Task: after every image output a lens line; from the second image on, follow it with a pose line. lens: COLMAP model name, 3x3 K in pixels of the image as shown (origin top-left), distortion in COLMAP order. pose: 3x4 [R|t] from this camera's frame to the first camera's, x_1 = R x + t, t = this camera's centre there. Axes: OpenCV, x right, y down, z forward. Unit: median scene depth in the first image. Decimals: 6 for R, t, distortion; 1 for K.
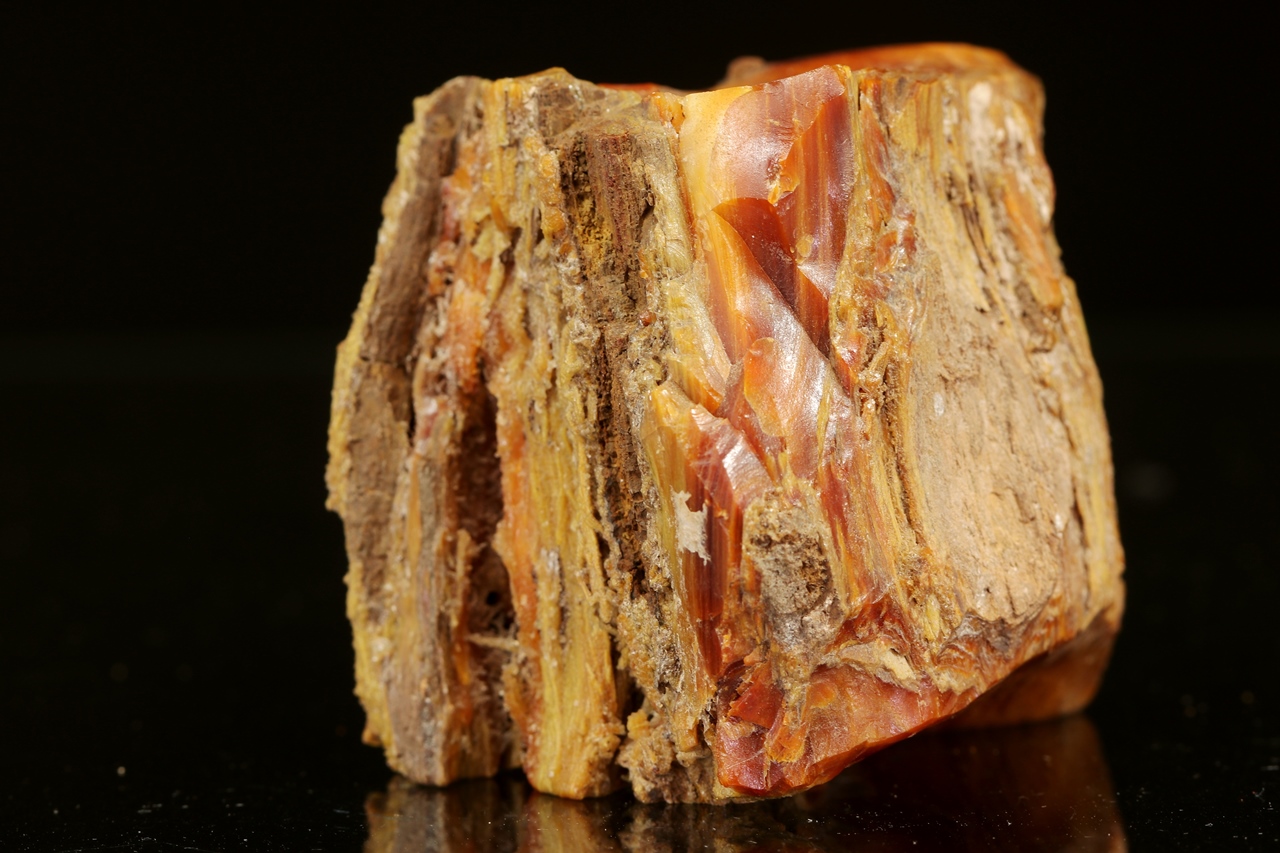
lens RADIAL K [[6644.0, 0, 639.9], [0, 6644.0, 425.7], [0, 0, 1]] dist [0.178576, 0.000000]
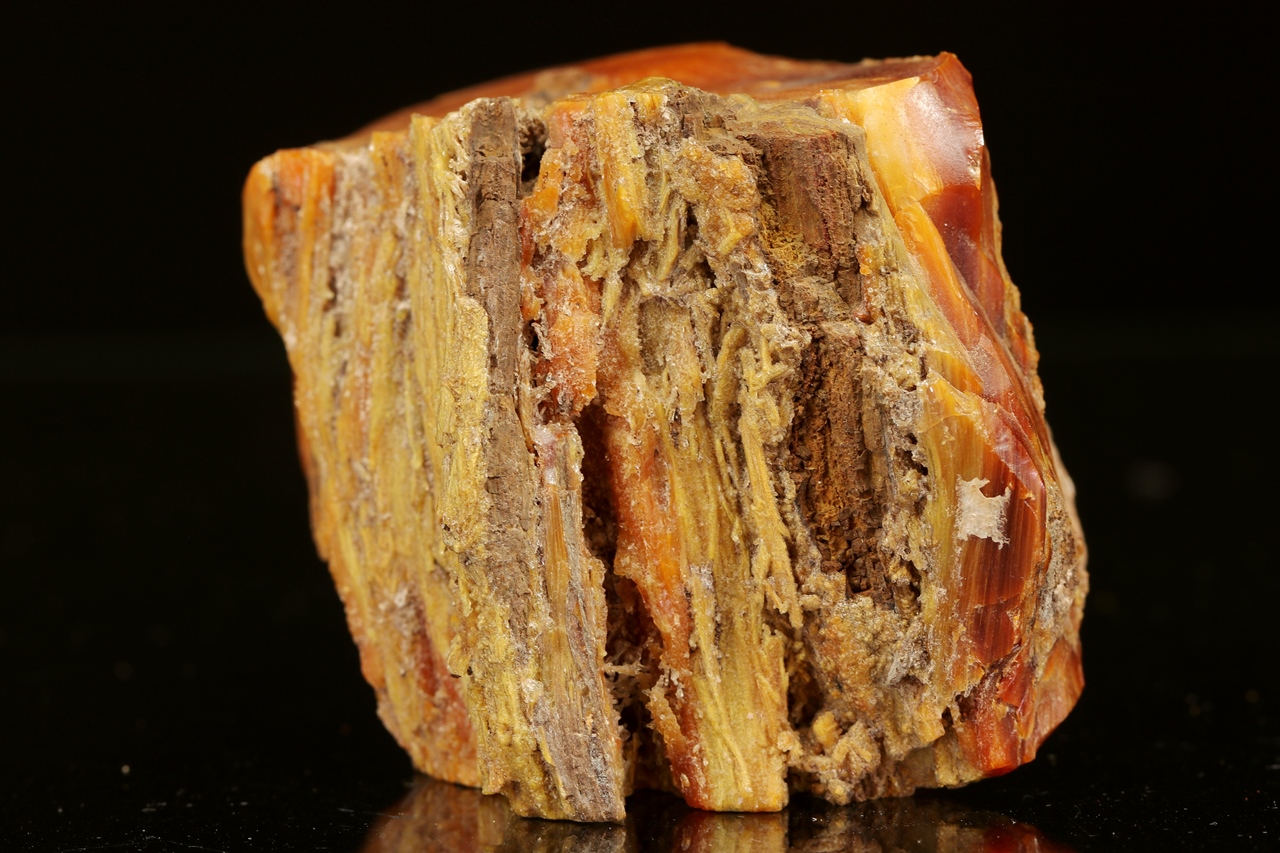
lens RADIAL K [[6644.0, 0, 640.1], [0, 6644.0, 428.7], [0, 0, 1]] dist [0.178576, 0.000000]
pose [[0.750284, -0.092082, 0.654672, -0.672914], [0.103287, 0.994419, 0.021498, -0.023874], [-0.652998, 0.051490, 0.755608, 0.266829]]
